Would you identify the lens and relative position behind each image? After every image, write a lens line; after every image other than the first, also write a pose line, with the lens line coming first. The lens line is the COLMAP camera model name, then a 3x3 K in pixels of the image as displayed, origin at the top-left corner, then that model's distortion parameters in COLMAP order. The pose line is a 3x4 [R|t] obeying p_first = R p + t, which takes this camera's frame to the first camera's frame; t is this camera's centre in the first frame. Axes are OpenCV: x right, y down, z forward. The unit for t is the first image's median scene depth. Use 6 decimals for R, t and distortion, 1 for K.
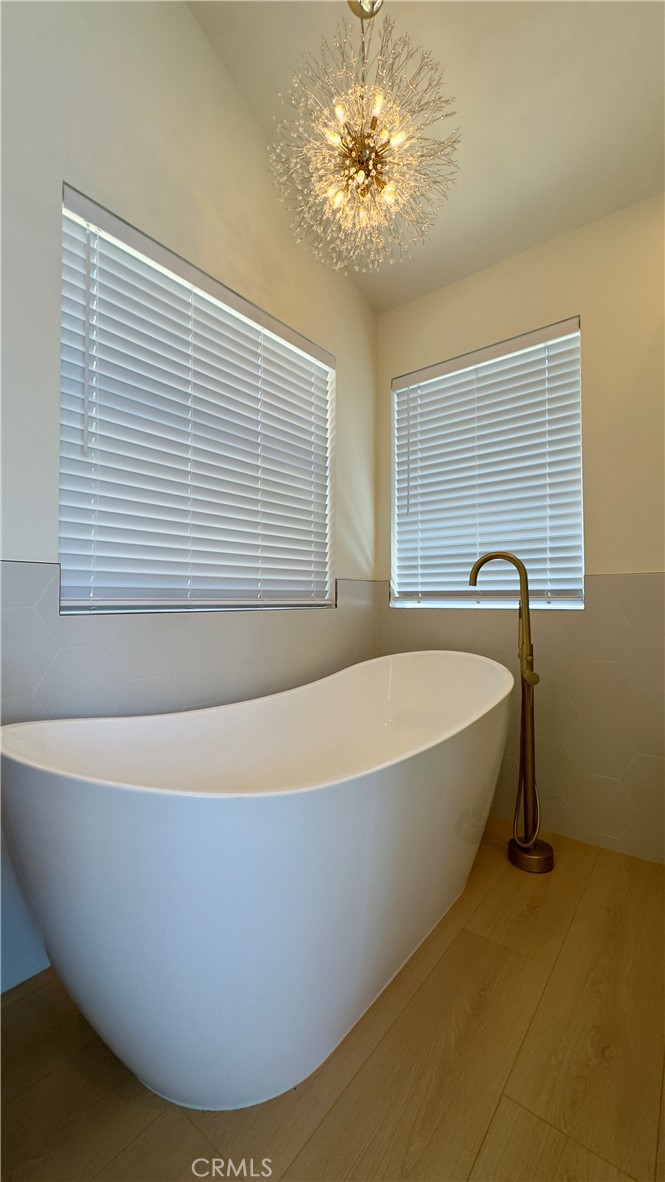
lens RADIAL K [[470.2, 0, 332.5], [0, 470.2, 591.0], [0, 0, 1]] dist [0.000316, -0.000196]
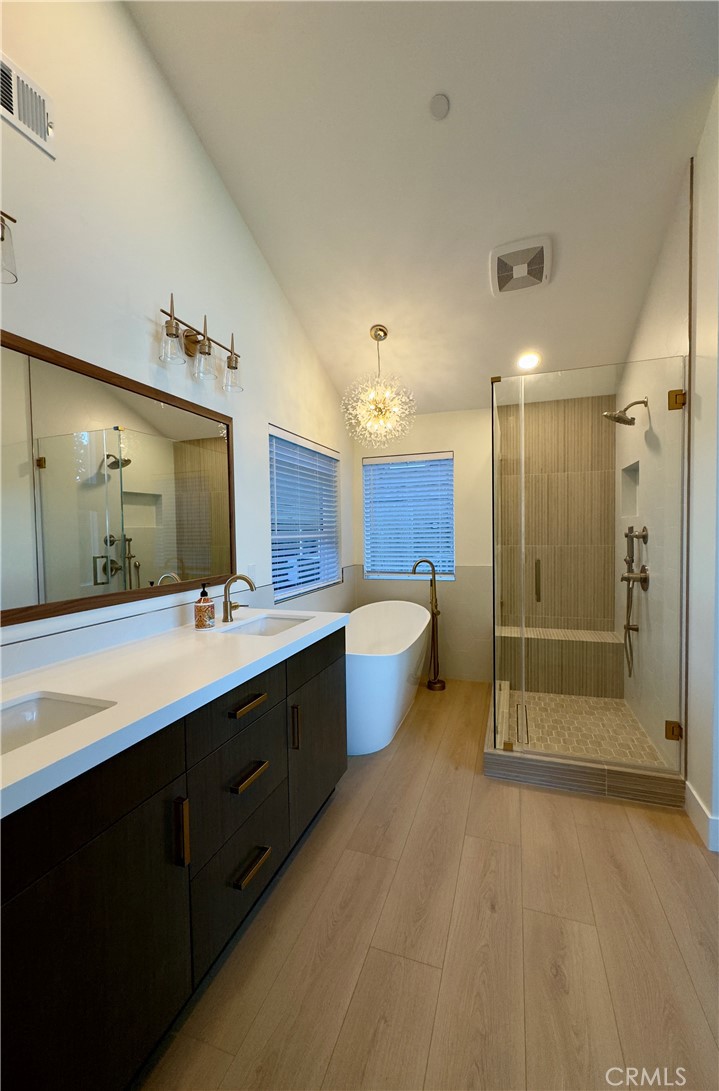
lens RADIAL K [[434.3, 0, 366.1], [0, 434.3, 545.4], [0, 0, 1]] dist [-0.000364, -0.000198]
pose [[0.943698, -0.026318, 0.329761, -0.573138], [0.010006, 0.998645, 0.051069, -0.244321], [-0.330658, -0.044894, 0.942682, -0.854338]]
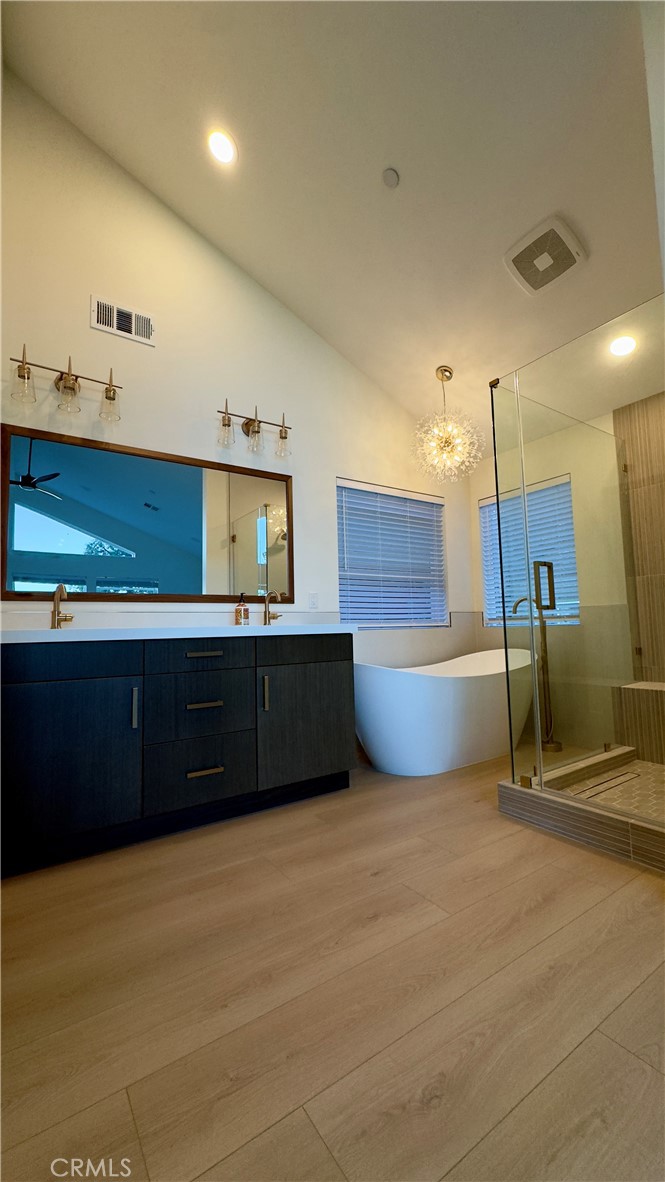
lens RADIAL K [[470.2, 0, 332.5], [0, 470.2, 591.0], [0, 0, 1]] dist [0.000316, -0.000196]
pose [[0.953490, -0.047080, -0.297724, 0.149222], [0.030206, 0.997679, -0.061029, -0.008100], [0.299907, 0.049198, 0.952699, -1.131684]]
